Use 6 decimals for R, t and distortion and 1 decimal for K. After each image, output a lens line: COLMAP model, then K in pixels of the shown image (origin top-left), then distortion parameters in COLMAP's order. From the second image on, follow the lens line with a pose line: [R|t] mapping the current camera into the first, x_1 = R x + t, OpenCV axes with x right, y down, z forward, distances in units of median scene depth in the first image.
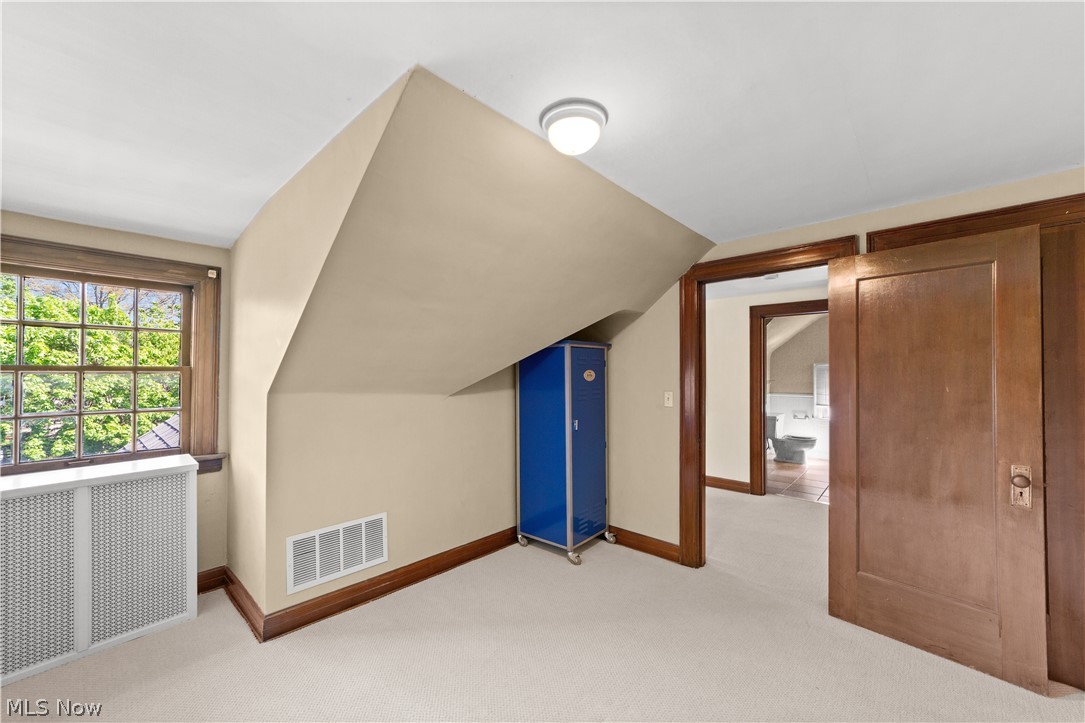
lens RADIAL K [[422.1, 0, 542.7], [0, 422.1, 366.1], [0, 0, 1]] dist [-0.004672, 0.000742]
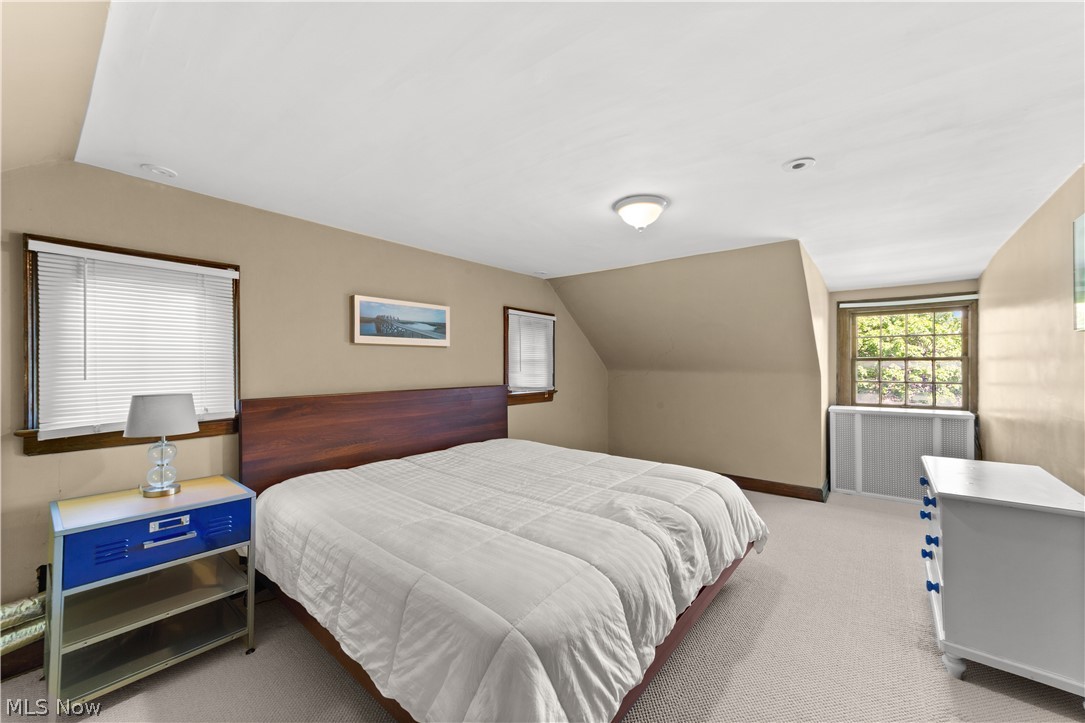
lens RADIAL K [[422.1, 0, 542.7], [0, 422.1, 362.0], [0, 0, 1]] dist [-0.004672, 0.000742]
pose [[-0.013295, -0.004047, -0.999903, 0.161807], [0.018018, 0.999828, -0.004287, -0.000020], [0.999749, -0.018074, -0.013220, -0.123112]]
